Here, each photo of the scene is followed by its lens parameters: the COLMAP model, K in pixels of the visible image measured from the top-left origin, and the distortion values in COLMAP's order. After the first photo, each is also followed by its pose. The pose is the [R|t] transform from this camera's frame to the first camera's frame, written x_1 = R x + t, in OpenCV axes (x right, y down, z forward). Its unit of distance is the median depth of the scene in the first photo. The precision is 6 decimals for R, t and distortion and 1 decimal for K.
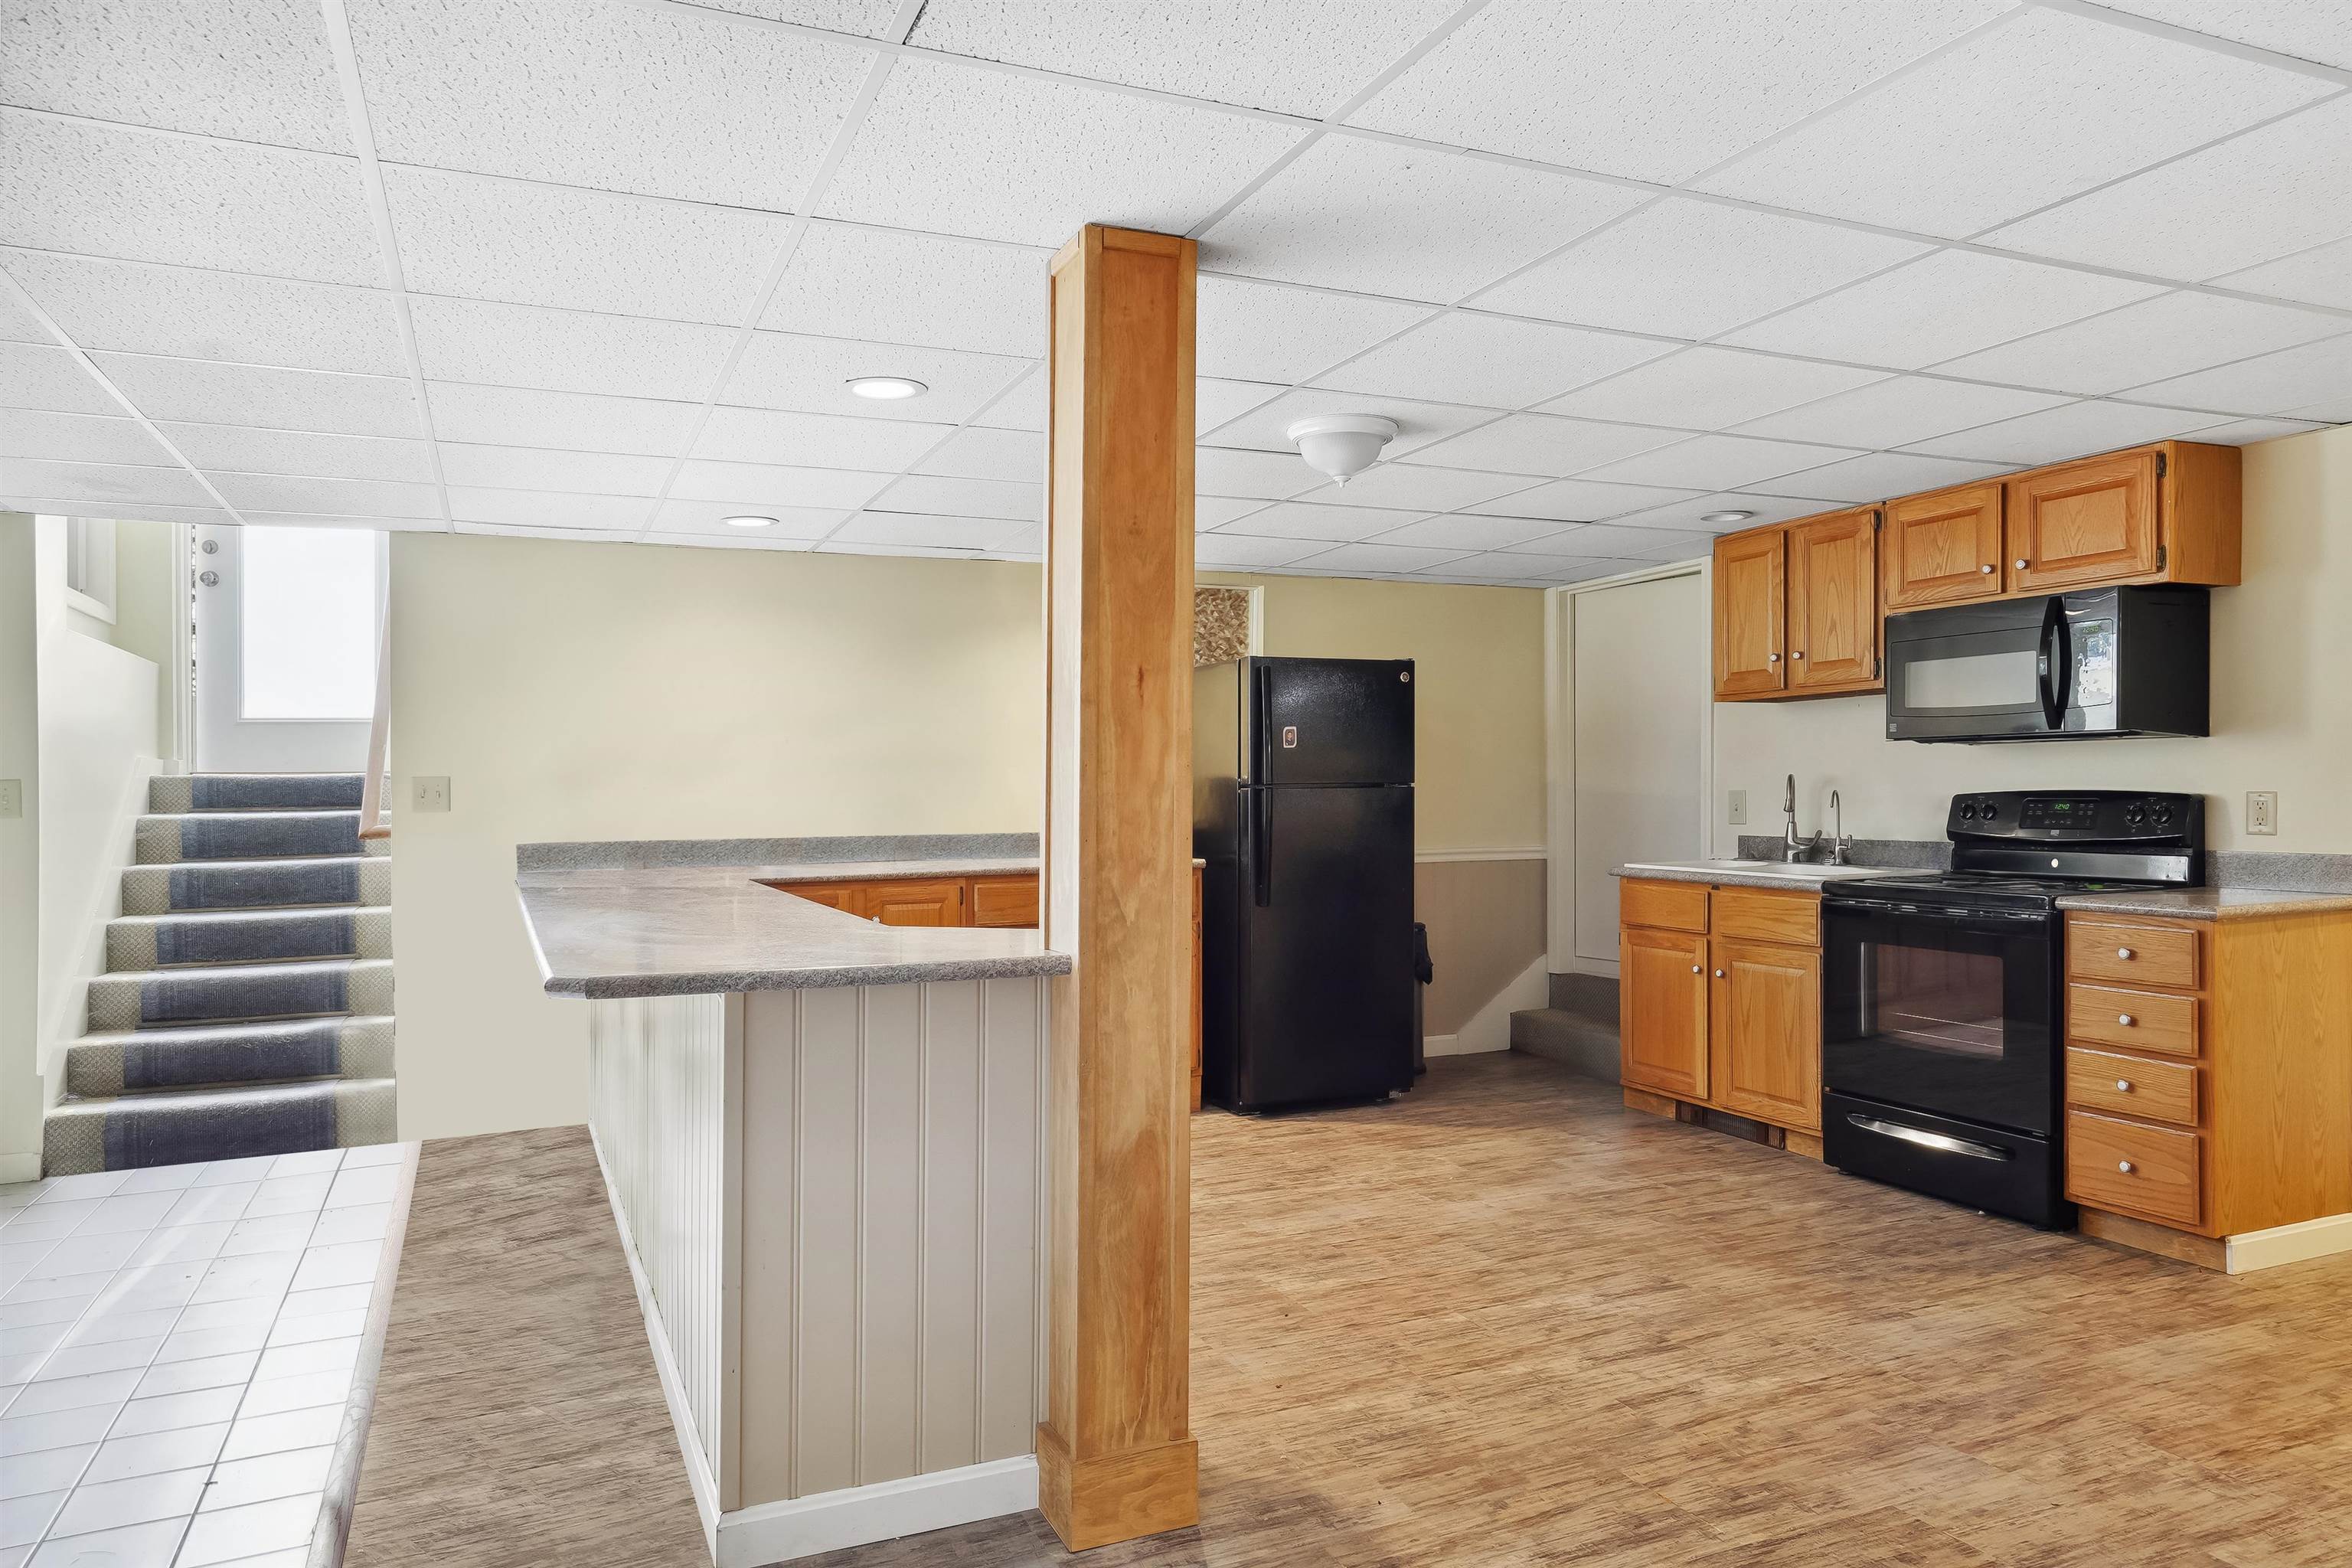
lens RADIAL K [[1498.1, 0, 1176.0], [0, 1498.1, 784.0], [0, 0, 1]] dist [0.001349, 0.003051]
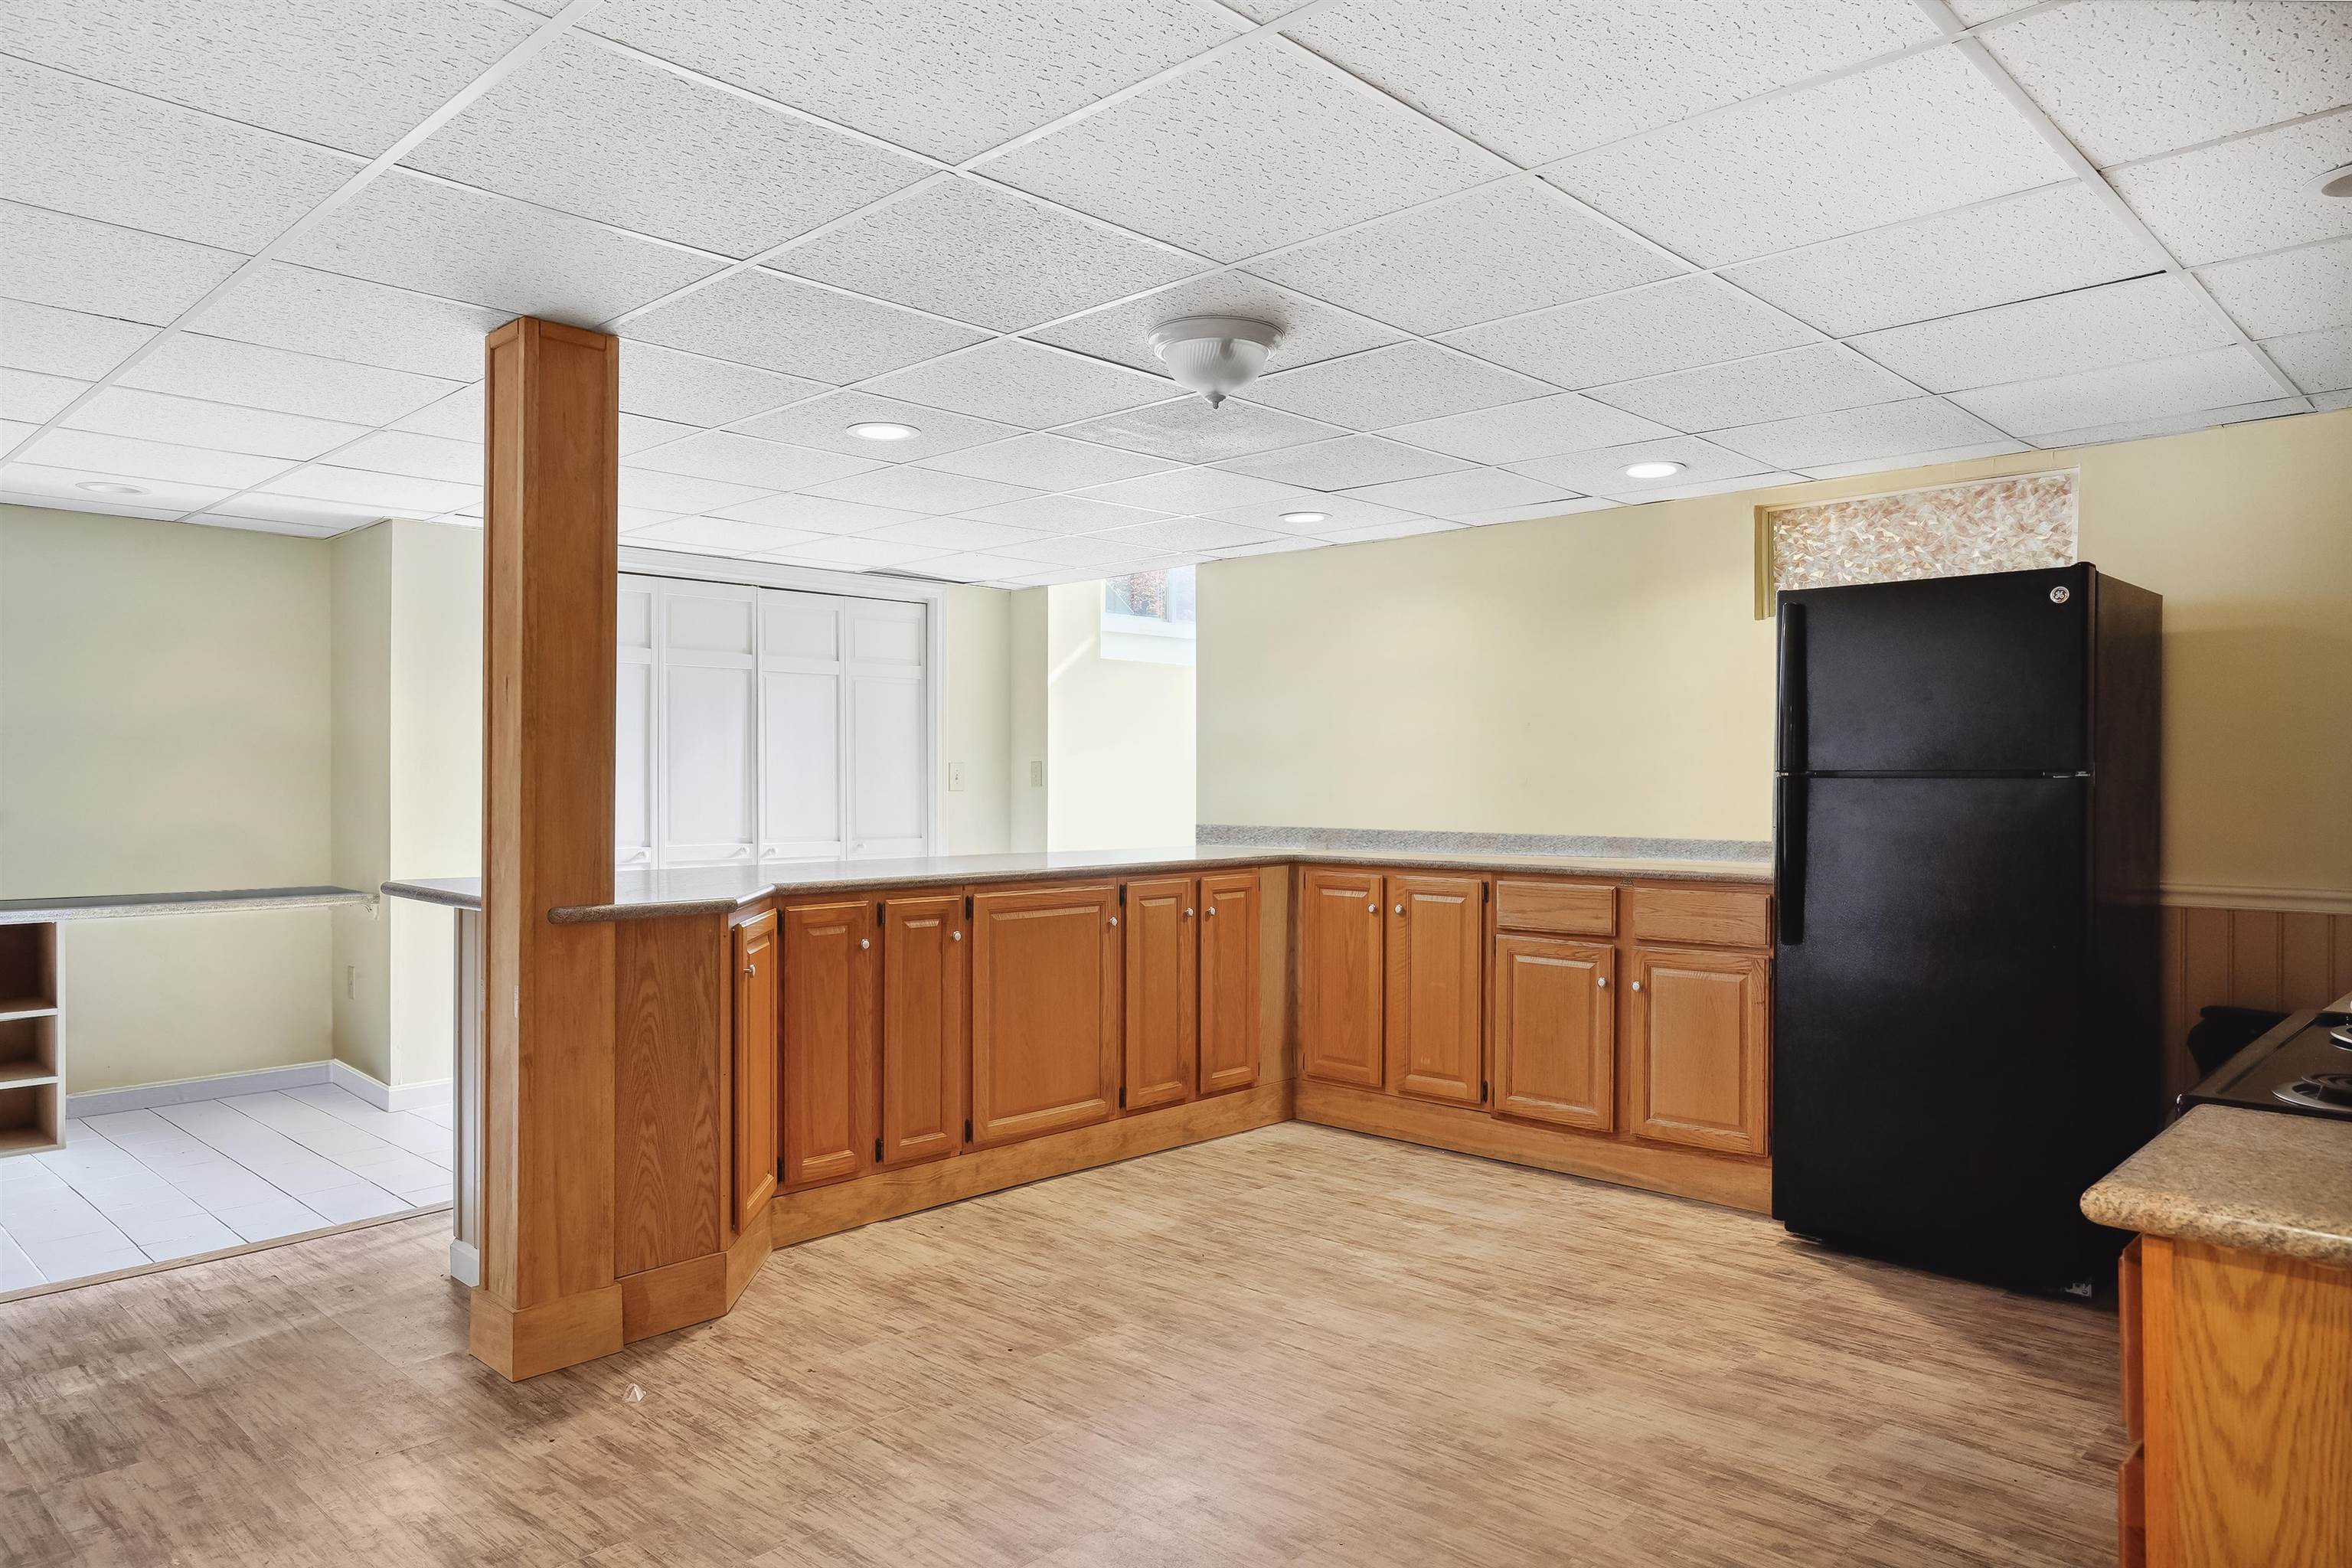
lens RADIAL K [[1498.1, 0, 1176.0], [0, 1498.1, 784.0], [0, 0, 1]] dist [0.001349, 0.003051]
pose [[0.378363, 0.013788, -0.925555, 0.835410], [0.000500, 0.999886, 0.015100, -0.007160], [0.925657, -0.006176, 0.378313, 0.647992]]
